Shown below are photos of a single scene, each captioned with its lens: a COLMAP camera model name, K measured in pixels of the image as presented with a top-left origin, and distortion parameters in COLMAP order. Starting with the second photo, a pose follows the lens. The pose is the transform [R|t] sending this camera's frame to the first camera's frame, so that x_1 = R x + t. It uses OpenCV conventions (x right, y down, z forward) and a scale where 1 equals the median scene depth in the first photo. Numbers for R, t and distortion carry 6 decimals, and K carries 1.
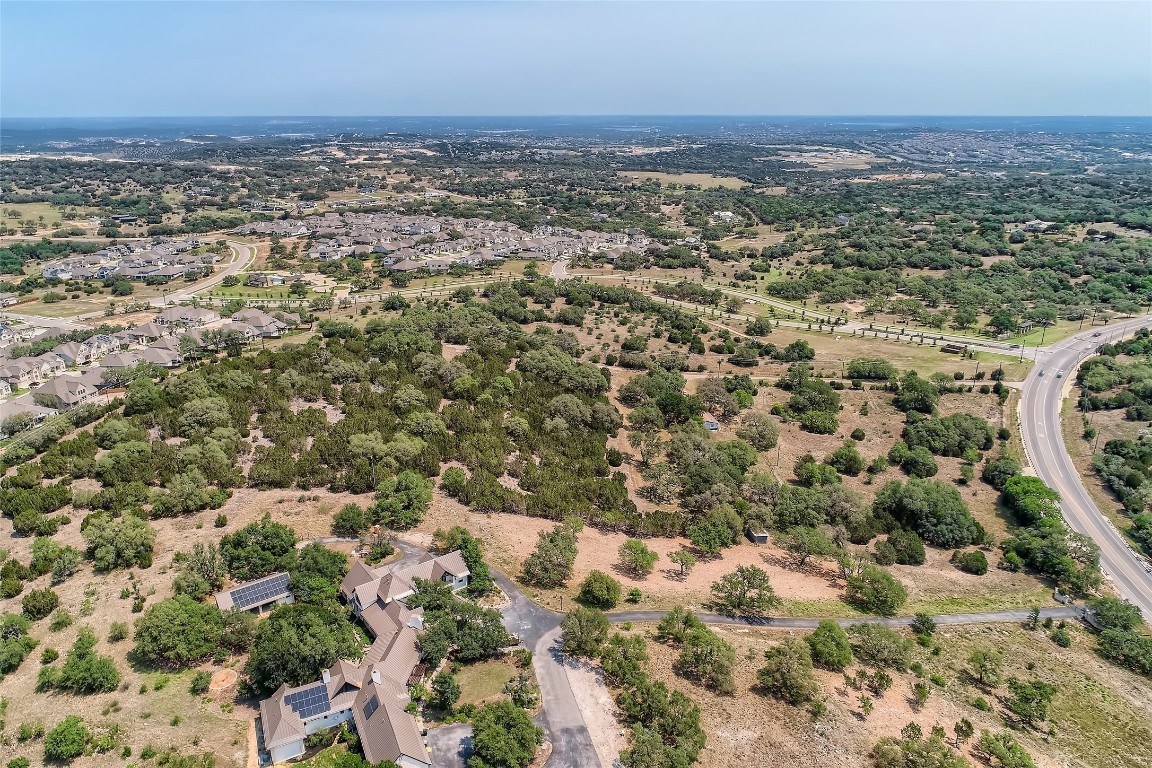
lens RADIAL K [[767.6, 0, 576.0], [0, 767.6, 384.0], [0, 0, 1]] dist [-0.005928, 0.000843]
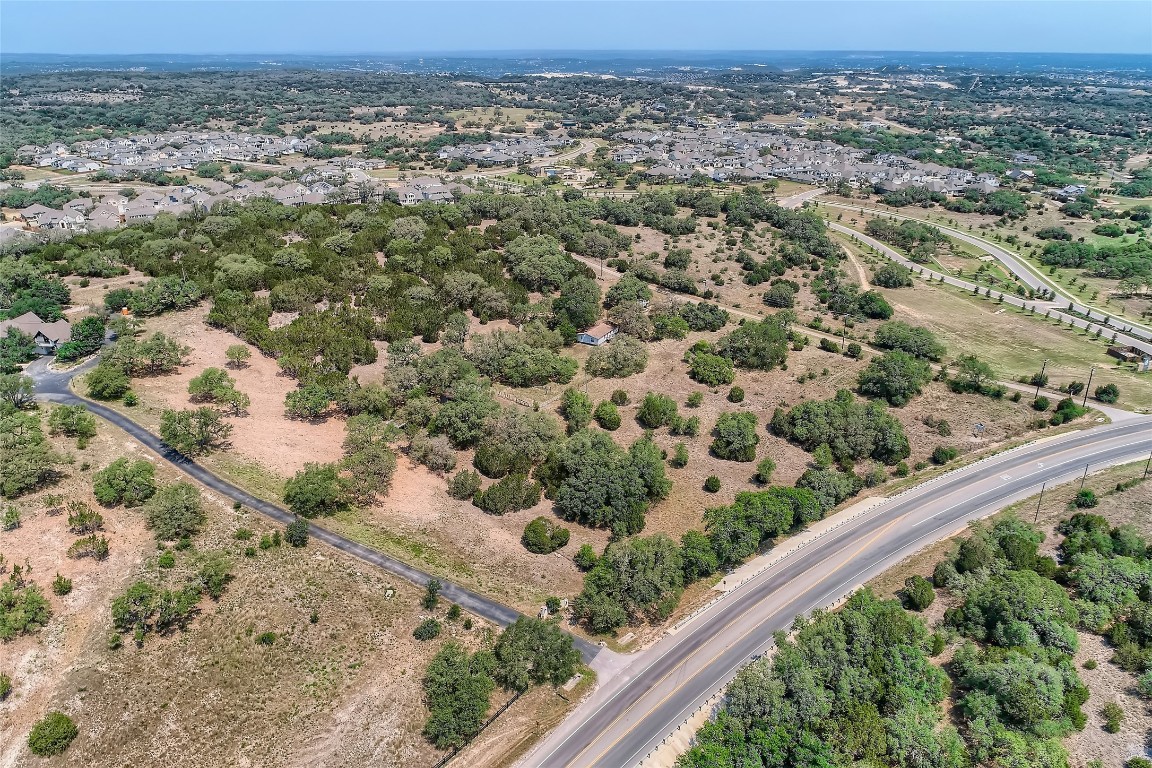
lens RADIAL K [[767.6, 0, 576.0], [0, 767.6, 384.0], [0, 0, 1]] dist [-0.005928, 0.000843]
pose [[0.771943, 0.259265, -0.580419, 0.297310], [-0.216275, 0.965696, 0.143723, -0.008055], [0.597771, 0.014584, 0.801534, 0.132097]]
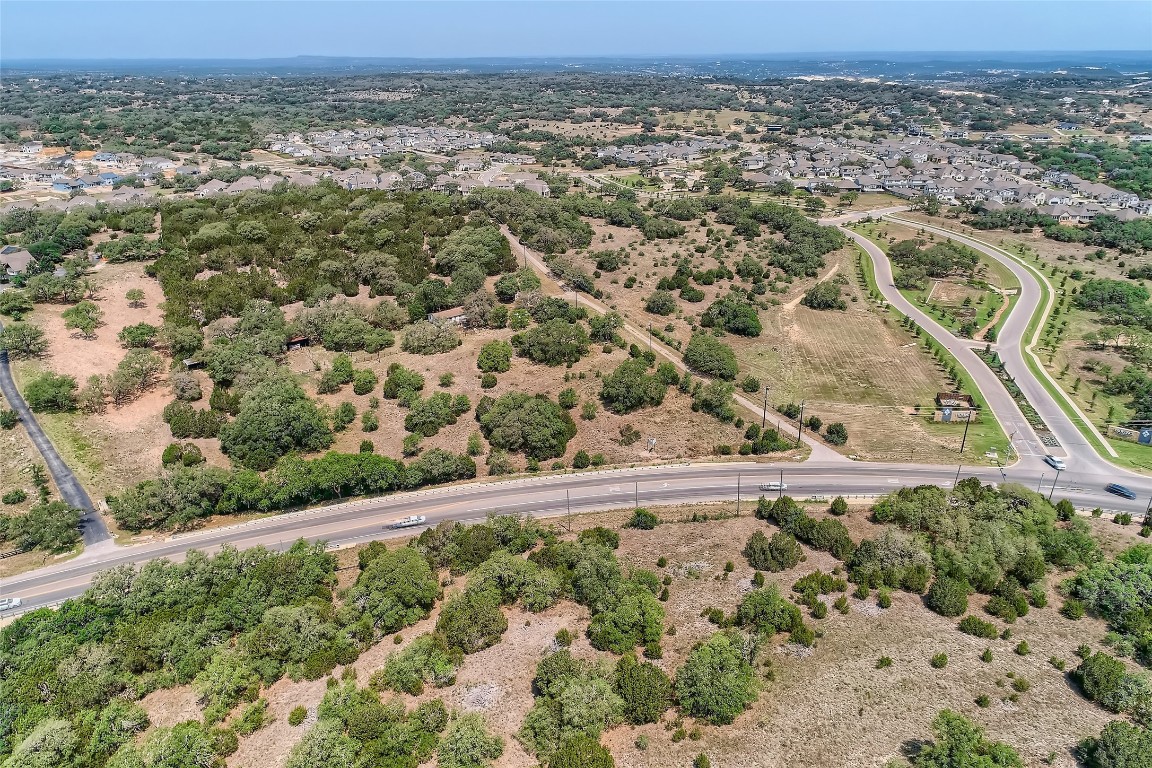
lens RADIAL K [[767.6, 0, 576.0], [0, 767.6, 384.0], [0, 0, 1]] dist [-0.005928, 0.000843]
pose [[0.490562, 0.346815, -0.799417, 0.455496], [-0.286211, 0.930620, 0.228101, -0.059759], [0.823062, 0.116905, 0.555789, 0.272659]]
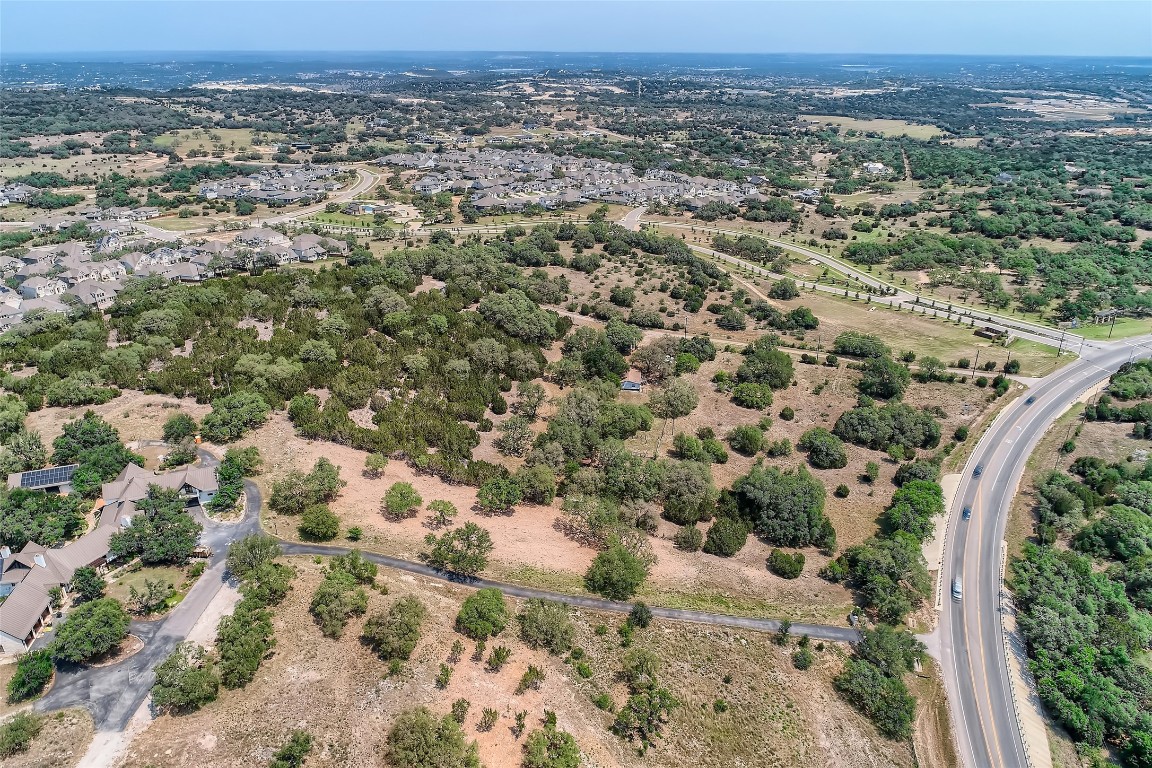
lens RADIAL K [[767.6, 0, 576.0], [0, 767.6, 384.0], [0, 0, 1]] dist [-0.005928, 0.000843]
pose [[0.963143, 0.113281, -0.243975, 0.150534], [-0.095509, 0.991919, 0.083519, -0.009402], [0.251464, -0.057139, 0.966178, 0.023943]]
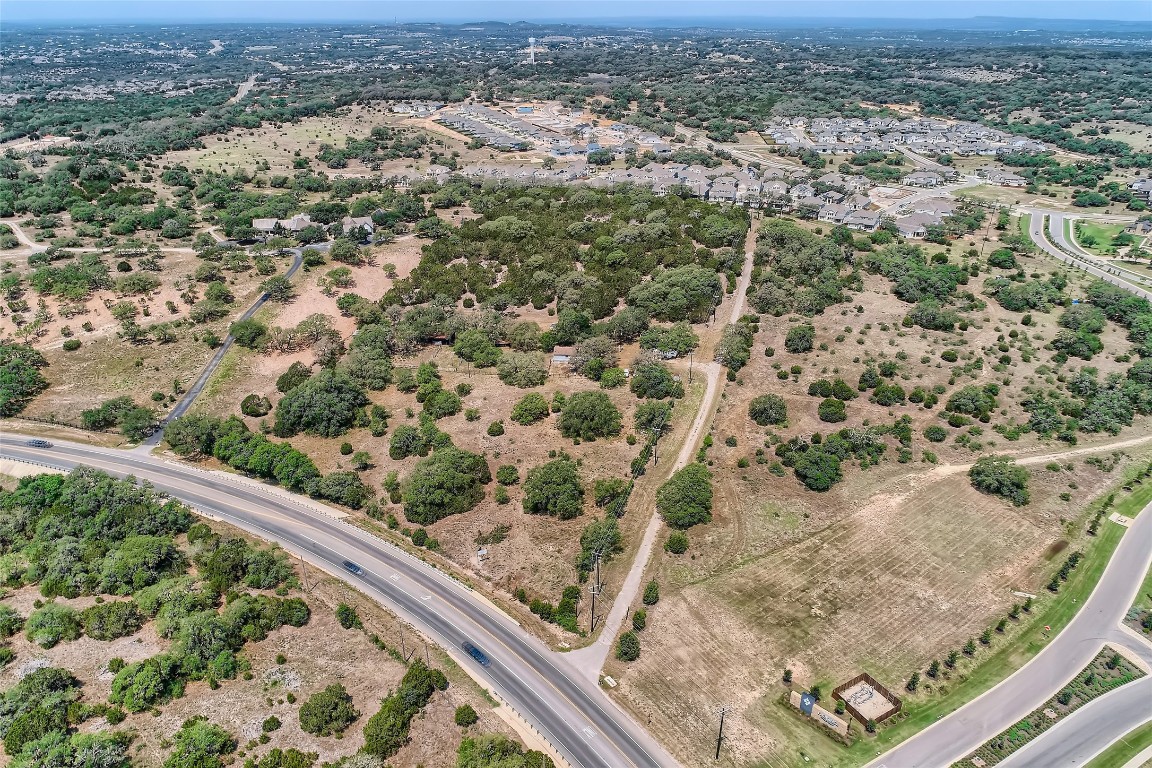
lens RADIAL K [[767.6, 0, 576.0], [0, 767.6, 384.0], [0, 0, 1]] dist [-0.005928, 0.000843]
pose [[-0.252465, 0.424847, -0.869348, 0.450906], [-0.320629, 0.810961, 0.489427, -0.172796], [0.912939, 0.402302, -0.068521, 0.479568]]
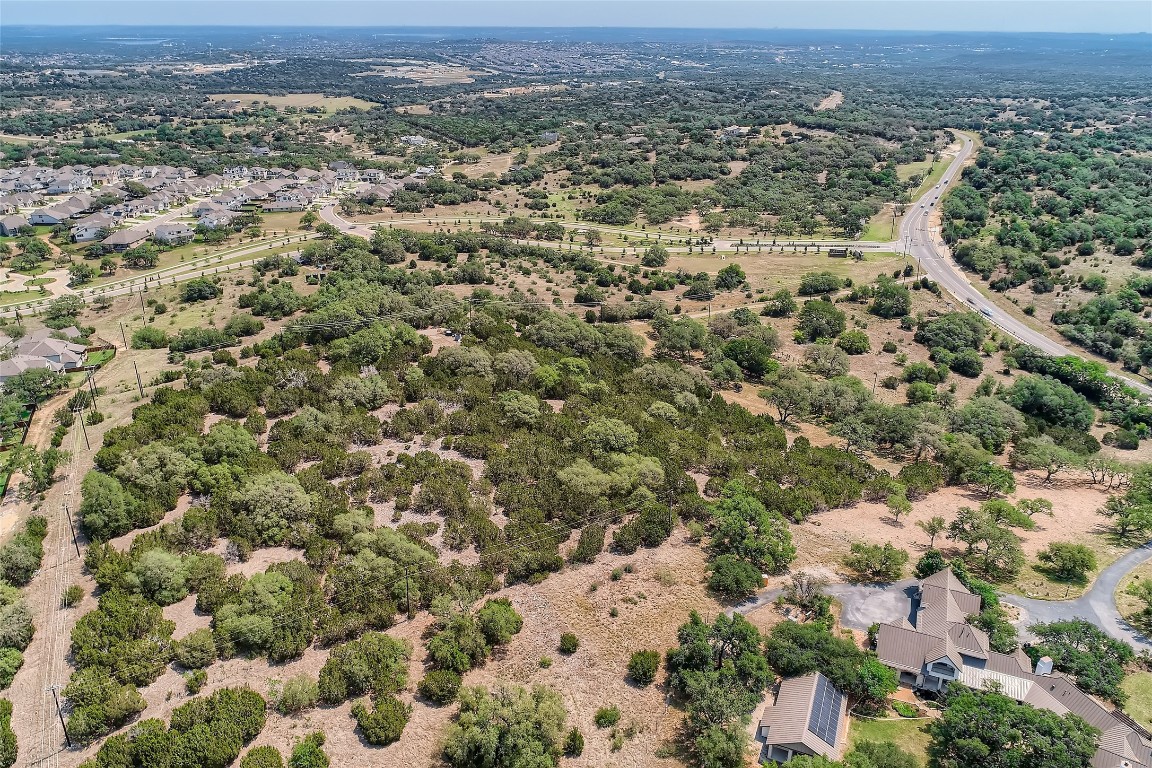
lens RADIAL K [[792.2, 0, 576.0], [0, 792.2, 384.0], [0, 0, 1]] dist [-0.003374, 0.000231]
pose [[0.853758, -0.210342, 0.476292, -0.217903], [0.167698, 0.977107, 0.130914, -0.041494], [-0.492925, -0.031895, 0.869487, 0.121508]]
